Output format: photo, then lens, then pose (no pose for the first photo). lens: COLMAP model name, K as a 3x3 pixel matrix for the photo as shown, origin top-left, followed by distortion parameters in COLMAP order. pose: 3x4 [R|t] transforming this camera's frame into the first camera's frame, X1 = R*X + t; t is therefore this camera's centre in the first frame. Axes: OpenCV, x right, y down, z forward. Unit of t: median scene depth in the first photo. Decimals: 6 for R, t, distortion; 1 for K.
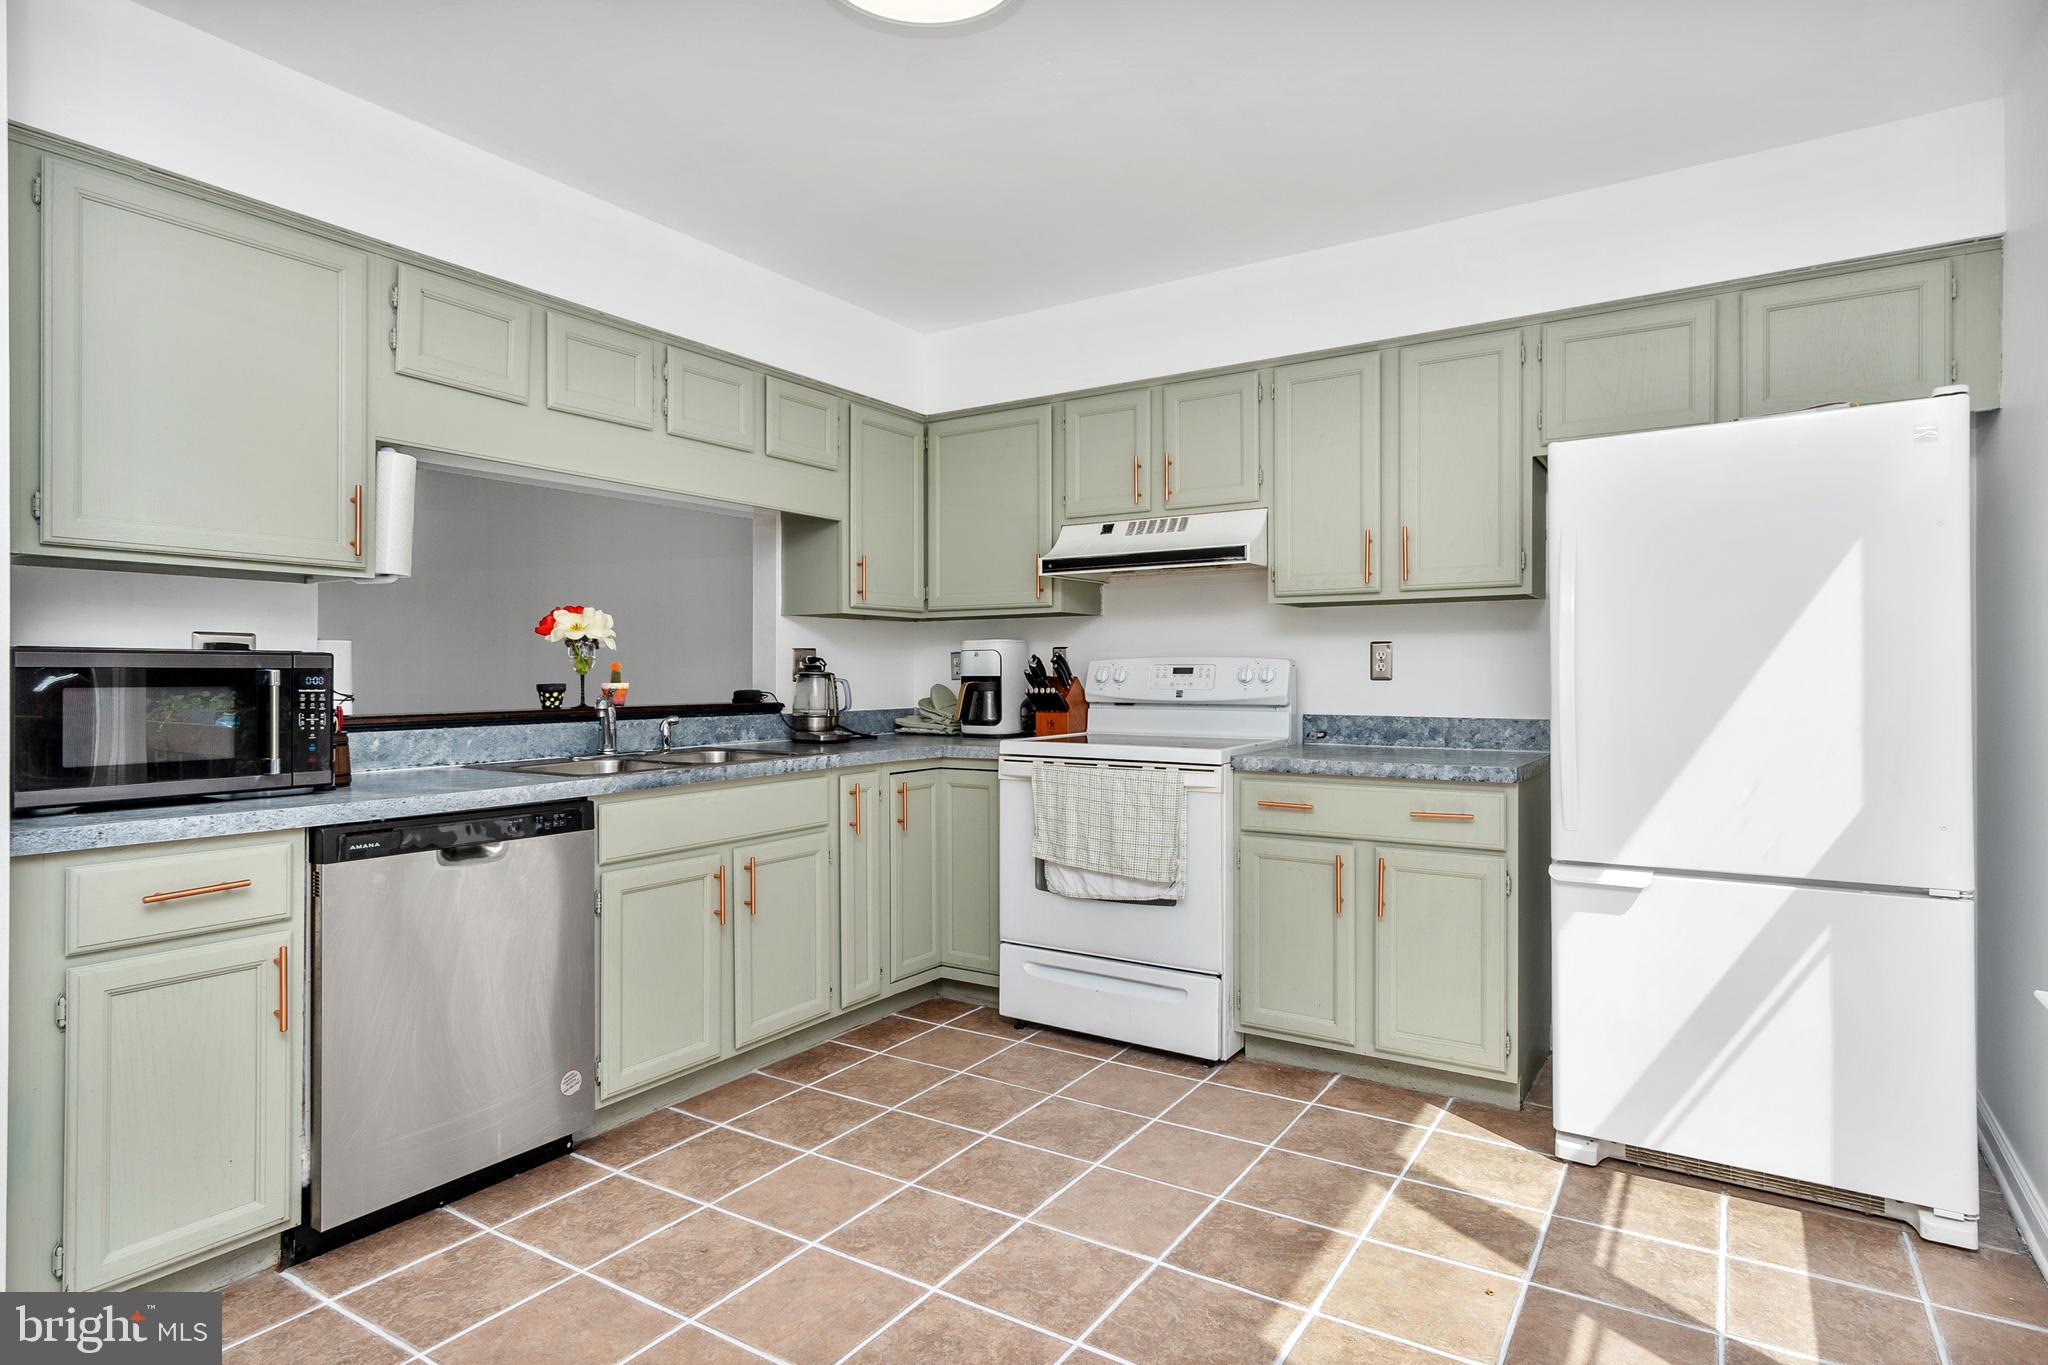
lens RADIAL K [[1099.9, 0, 1026.0], [0, 1099.9, 670.5], [0, 0, 1]] dist [0.000827, 0.000150]
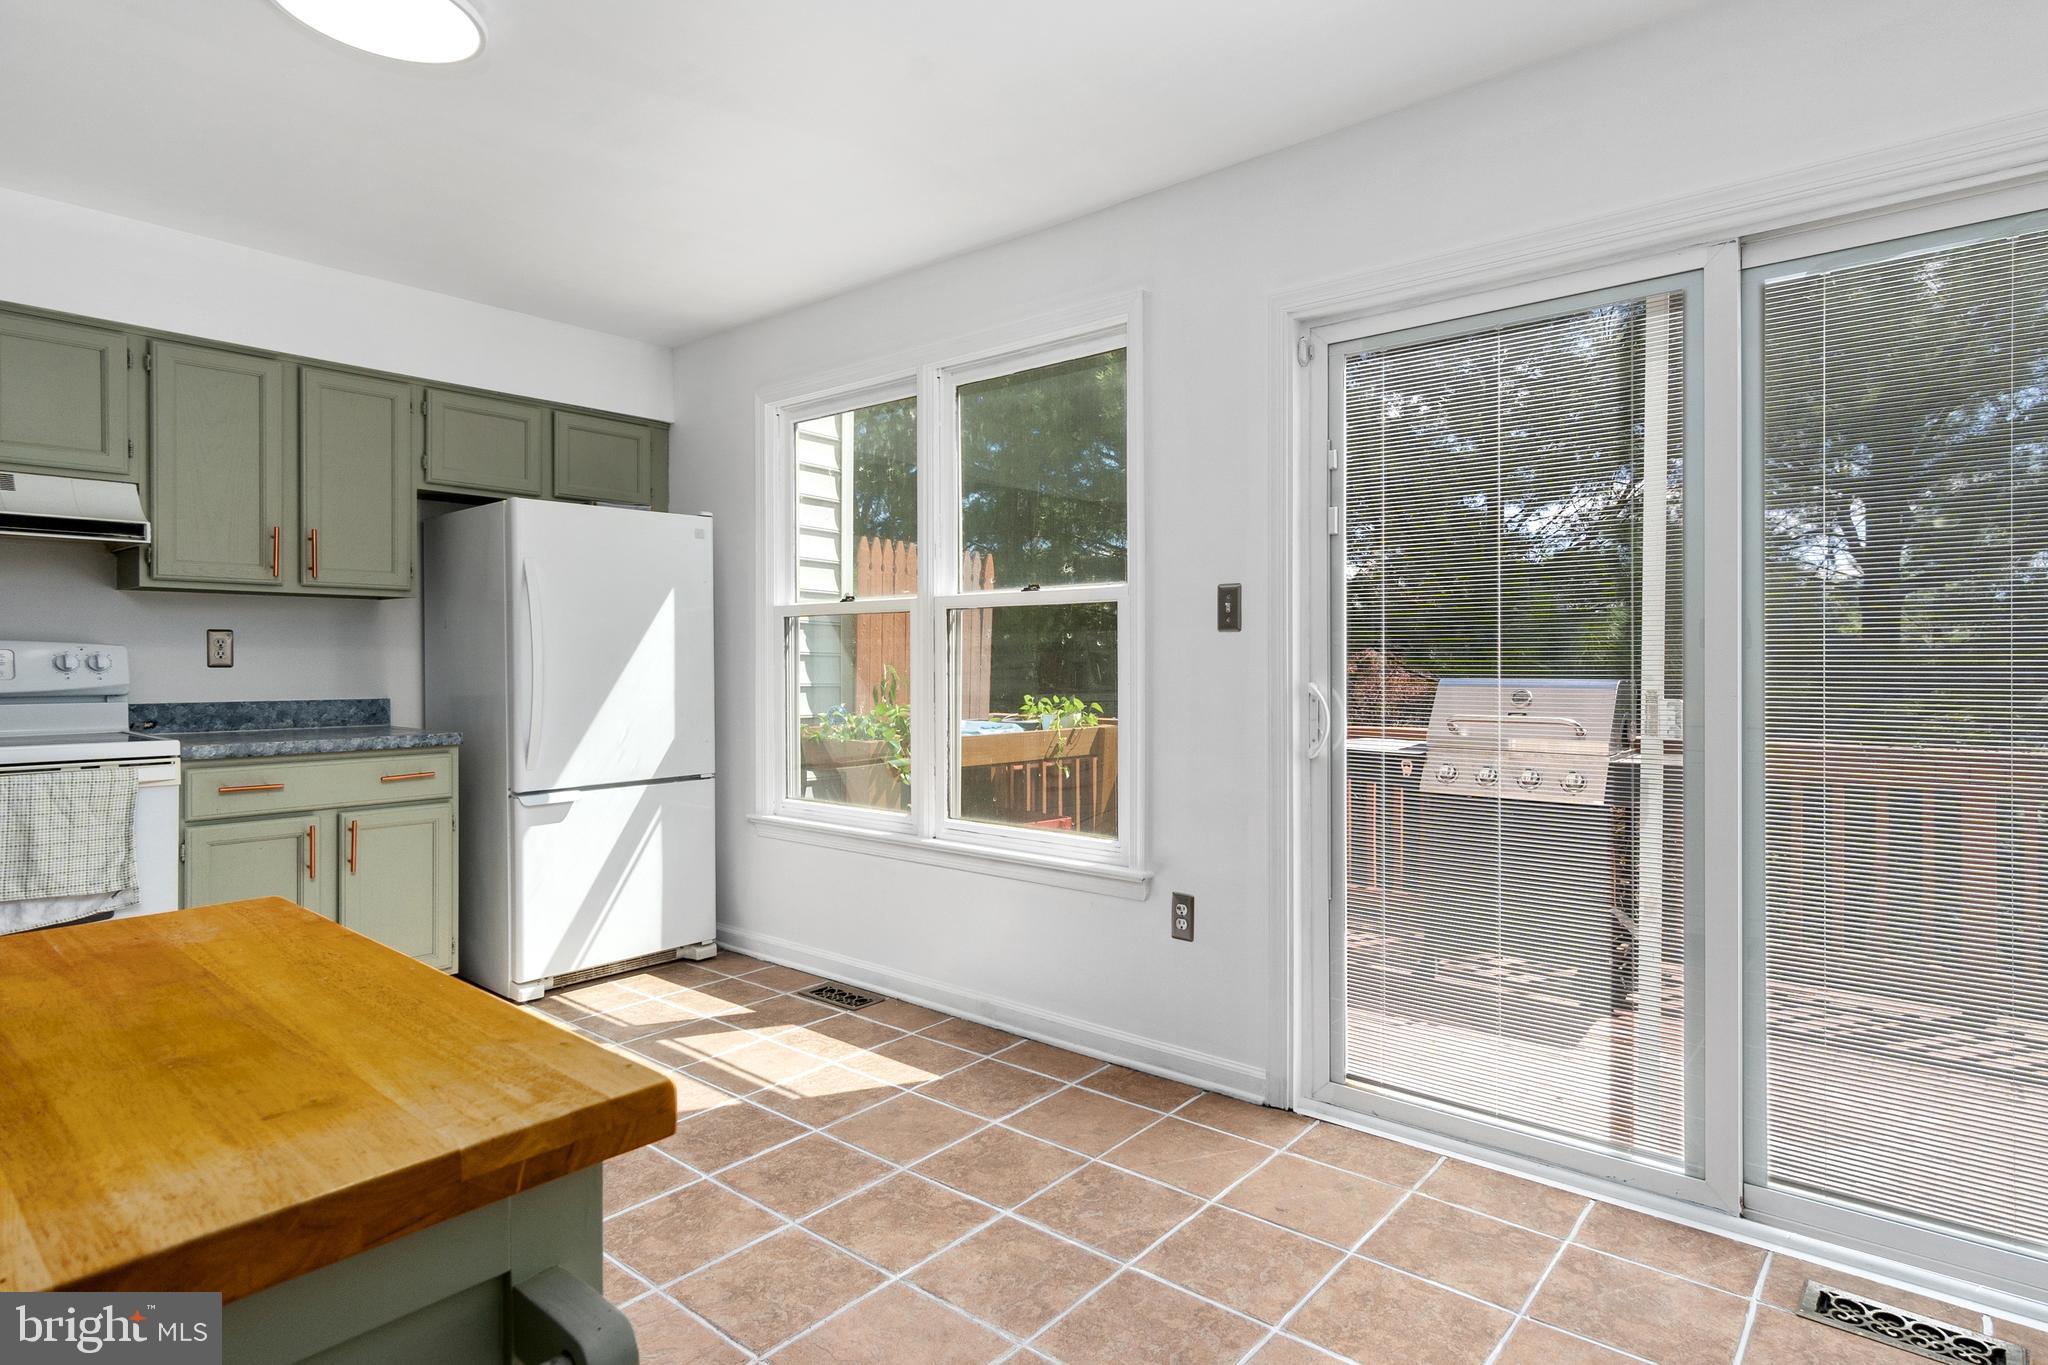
lens RADIAL K [[1077.2, 0, 1022.3], [0, 1077.2, 669.7], [0, 0, 1]] dist [0.002490, 0.000531]
pose [[0.129561, -0.006164, 0.991552, -0.661509], [-0.003627, 0.999971, 0.006690, 0.001793], [-0.991565, -0.004463, 0.129535, 0.147305]]
